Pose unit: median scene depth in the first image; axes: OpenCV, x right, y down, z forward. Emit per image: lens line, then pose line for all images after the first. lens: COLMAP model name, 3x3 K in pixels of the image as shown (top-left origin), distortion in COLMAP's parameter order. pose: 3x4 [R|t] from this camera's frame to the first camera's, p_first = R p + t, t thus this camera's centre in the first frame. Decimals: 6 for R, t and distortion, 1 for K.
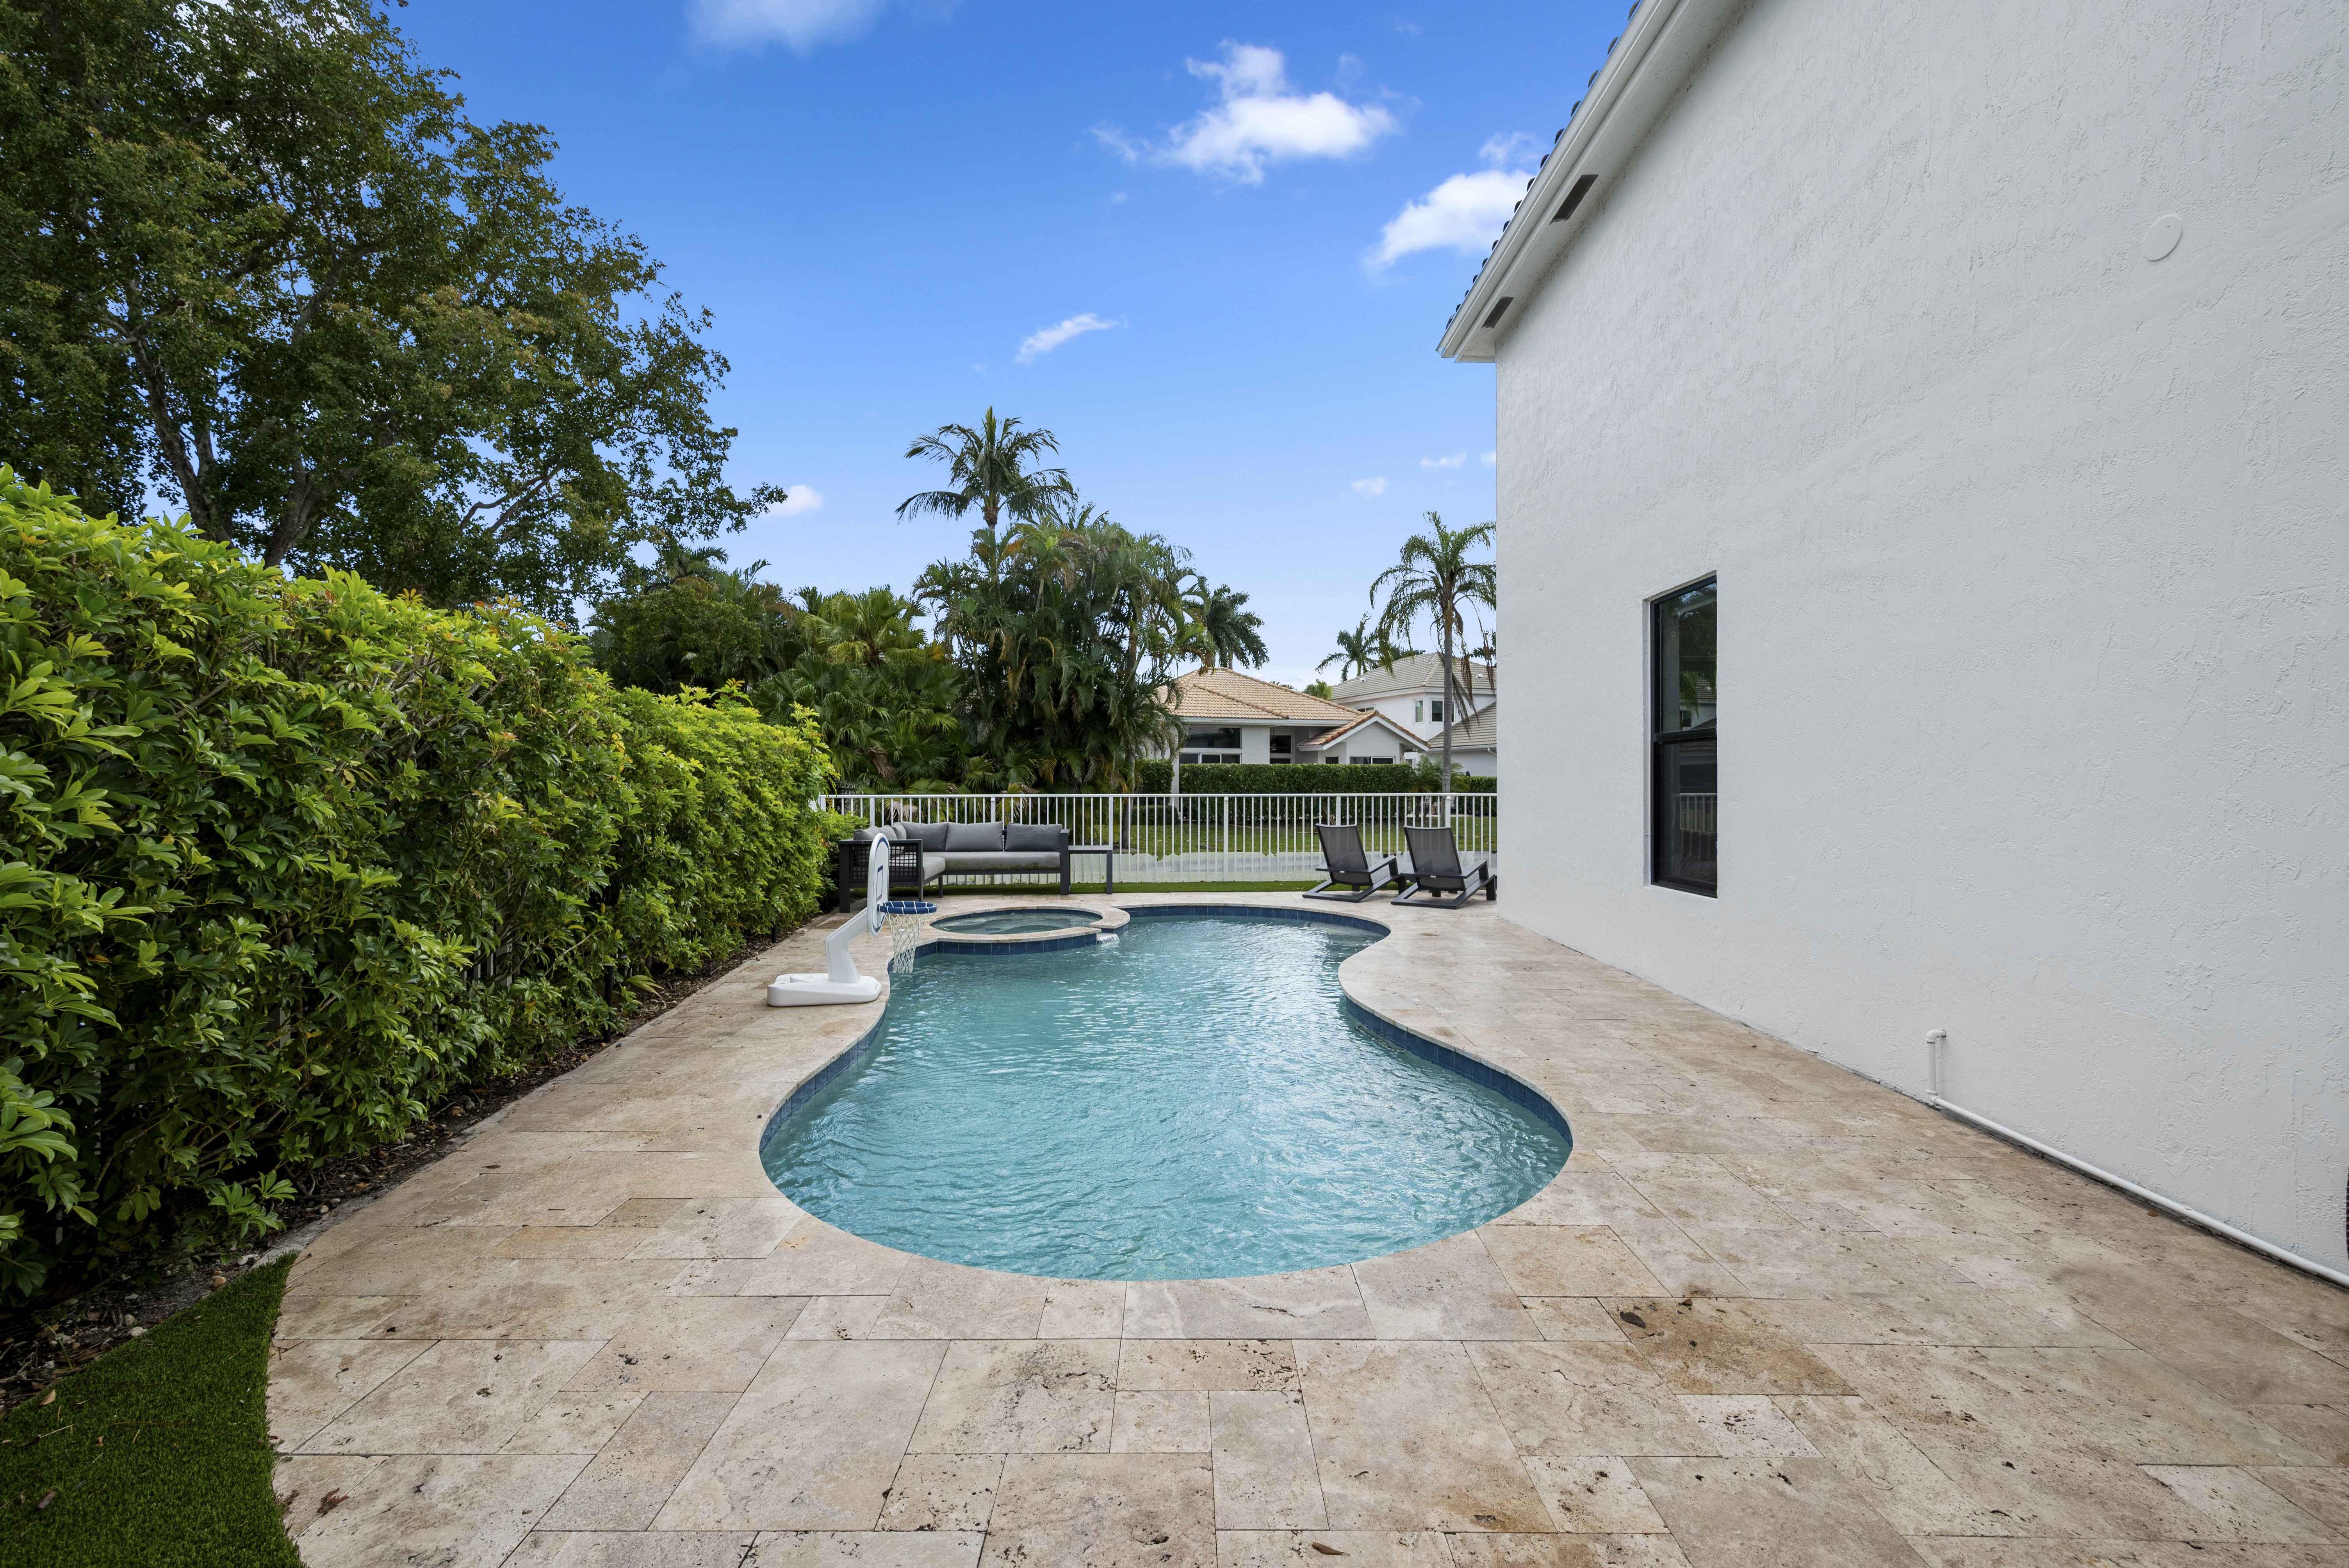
lens RADIAL K [[996.7, 0, 1180.6], [0, 996.7, 778.3], [0, 0, 1]] dist [-0.000218, 0.000086]
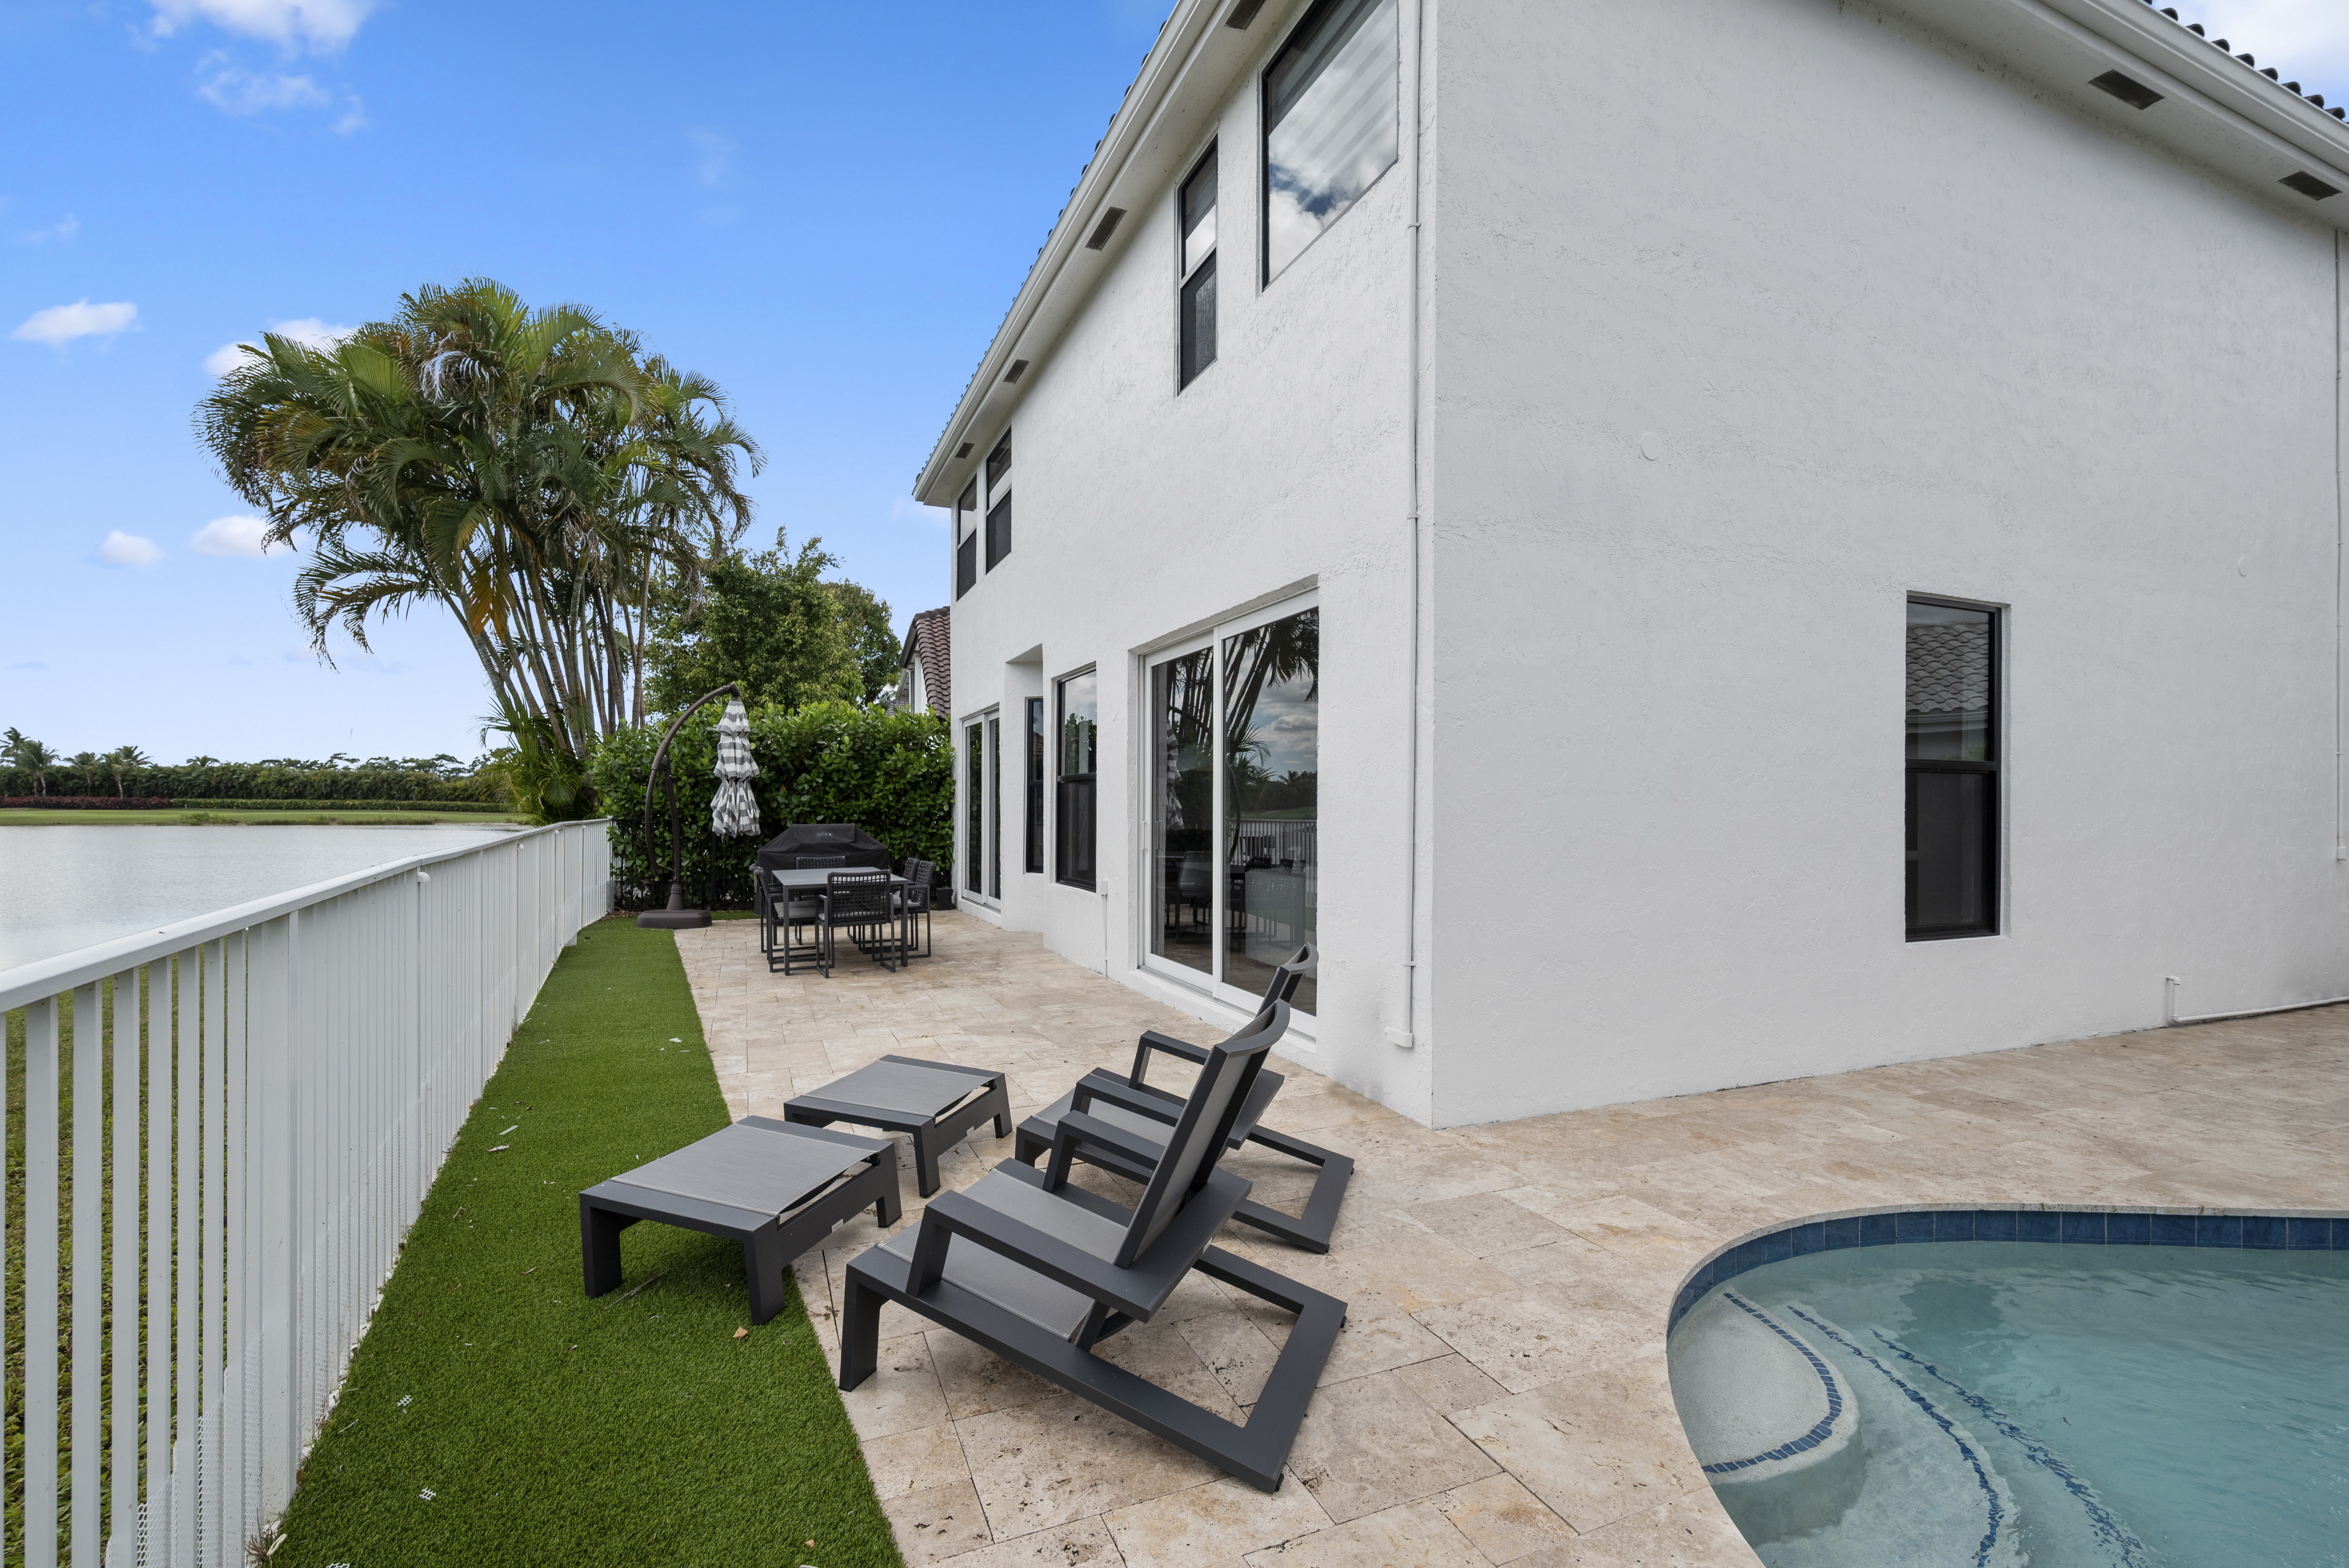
lens RADIAL K [[1015.2, 0, 1176.1], [0, 1015.2, 802.9], [0, 0, 1]] dist [-0.001211, -0.000321]
pose [[-0.396016, 0.002368, 0.918241, -0.013174], [-0.010188, 0.999924, -0.006973, 0.001001], [-0.918187, -0.012116, -0.395961, 0.473239]]
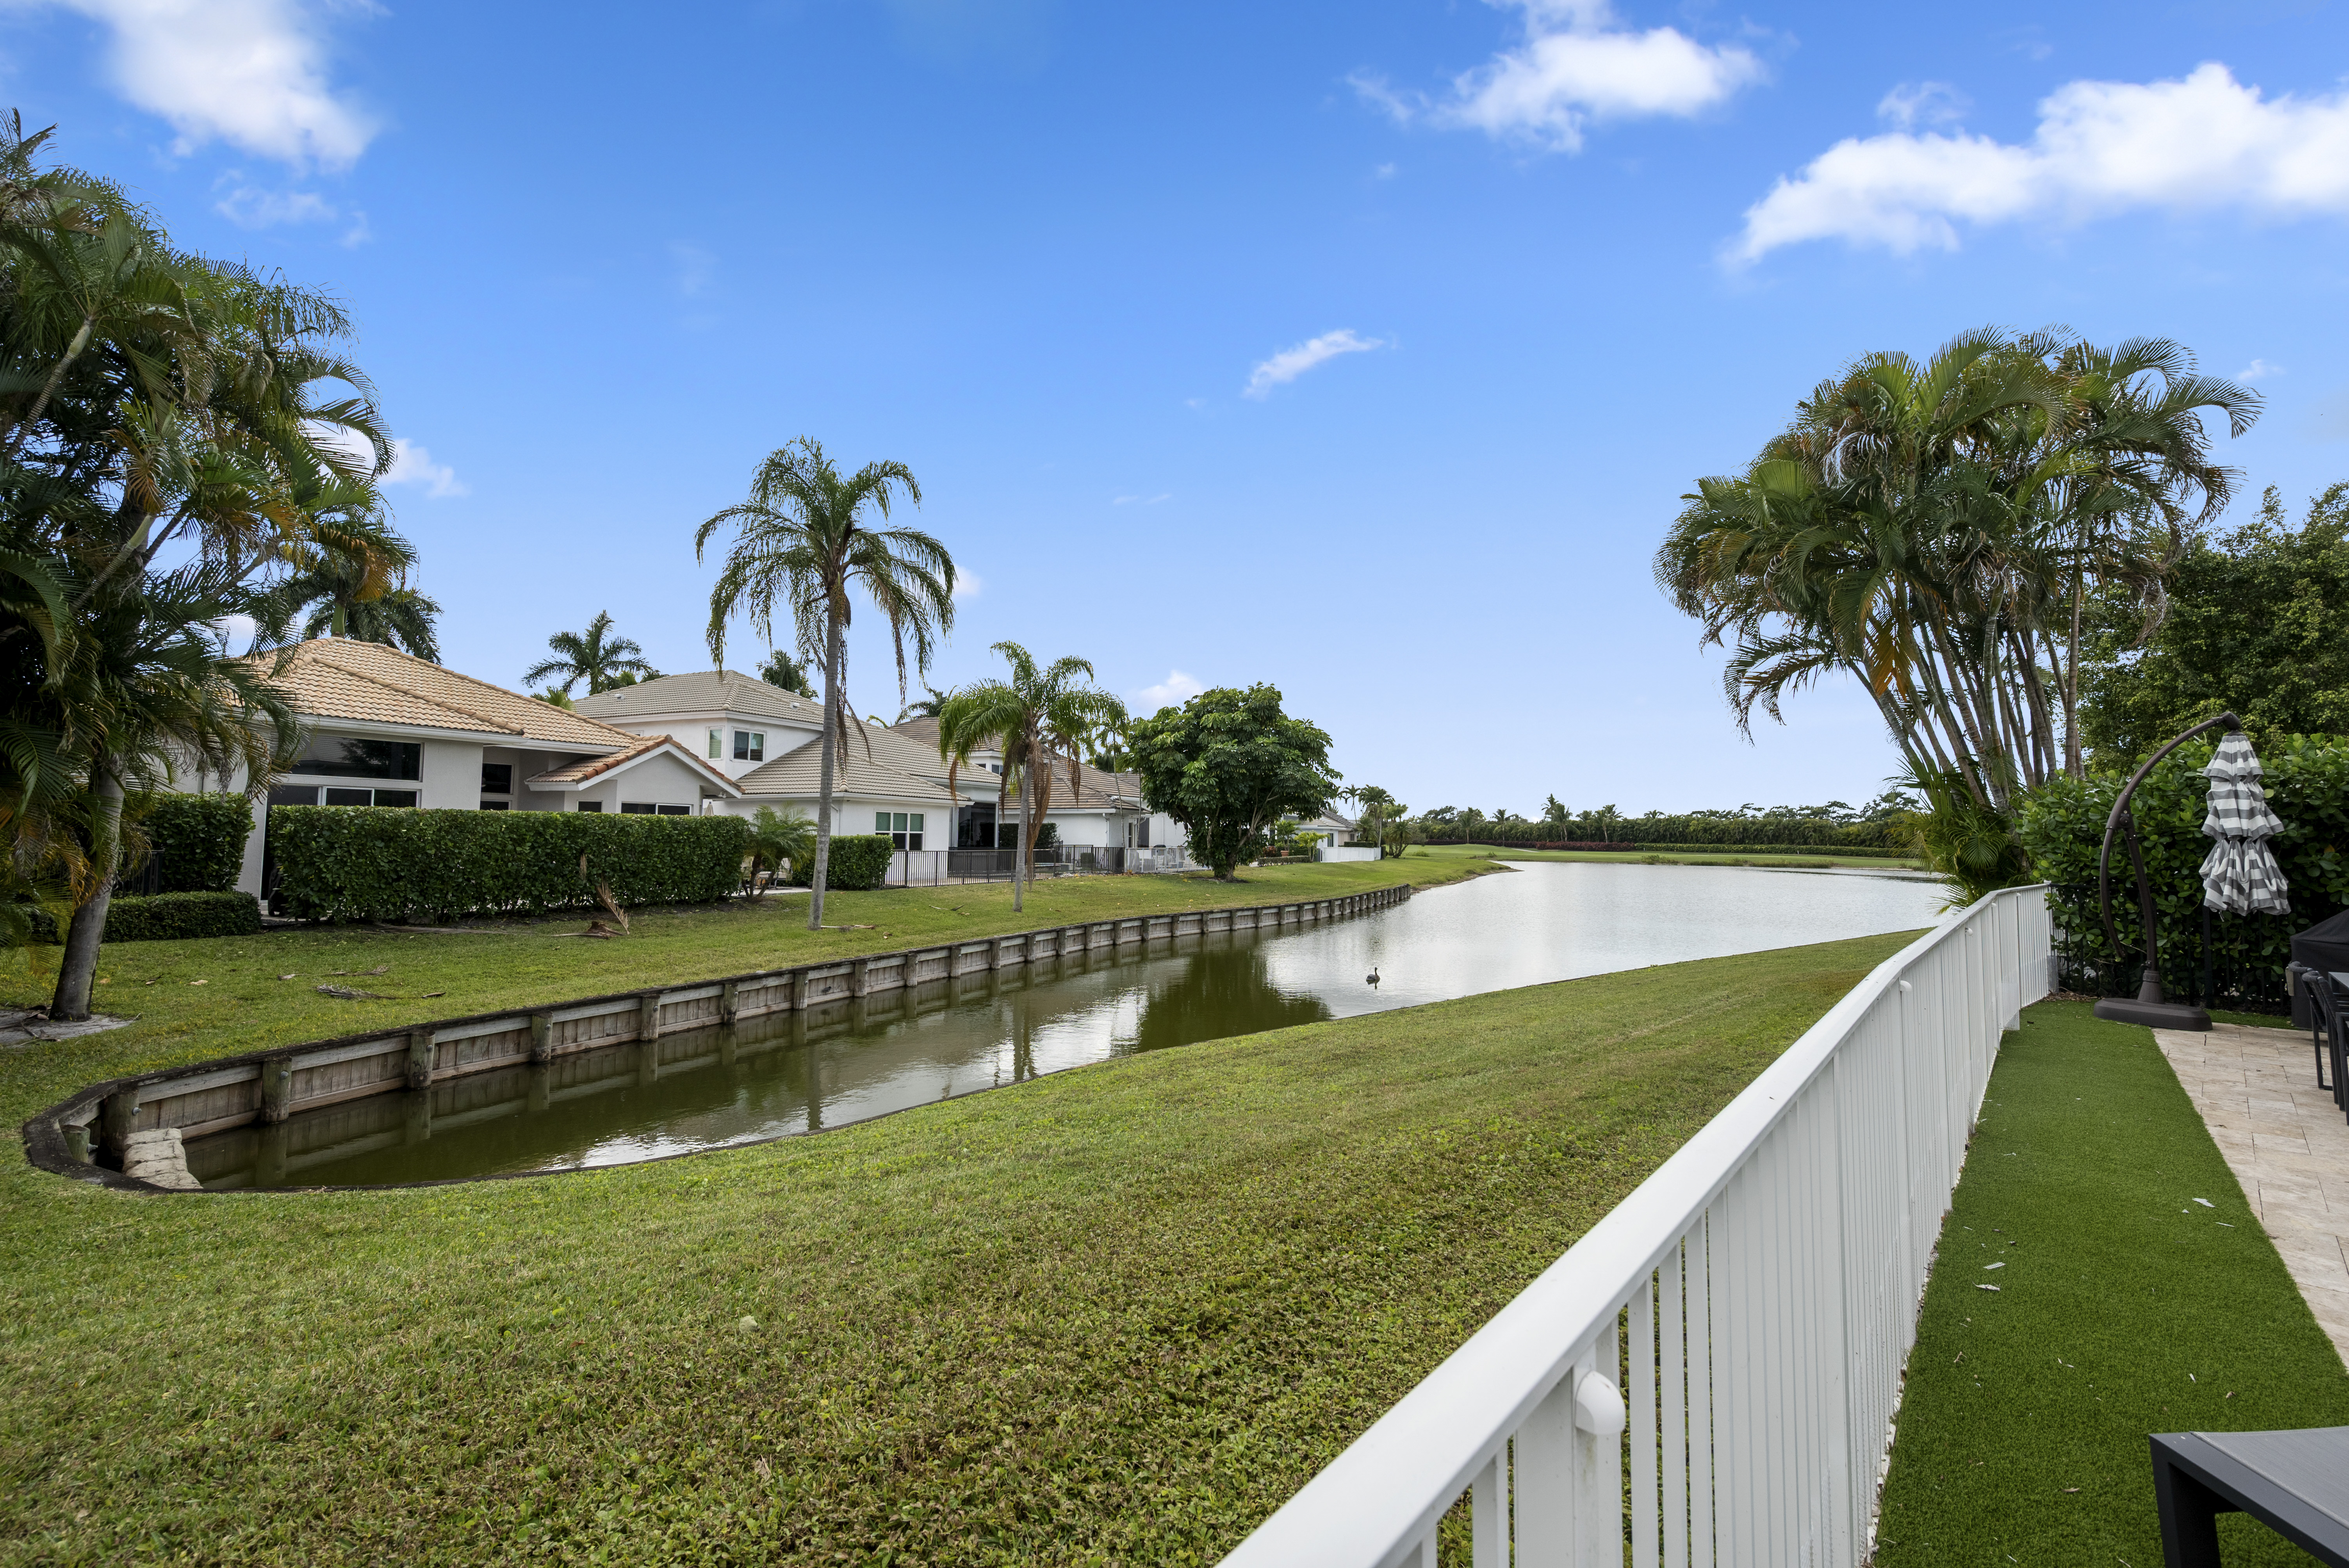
lens RADIAL K [[973.7, 0, 1174.5], [0, 973.7, 784.0], [0, 0, 1]] dist [-0.002783, 0.000040]
pose [[0.727458, 0.047232, 0.684525, -0.007356], [-0.013833, 0.998435, -0.054192, -0.006760], [-0.686013, 0.029953, 0.726973, 0.483268]]
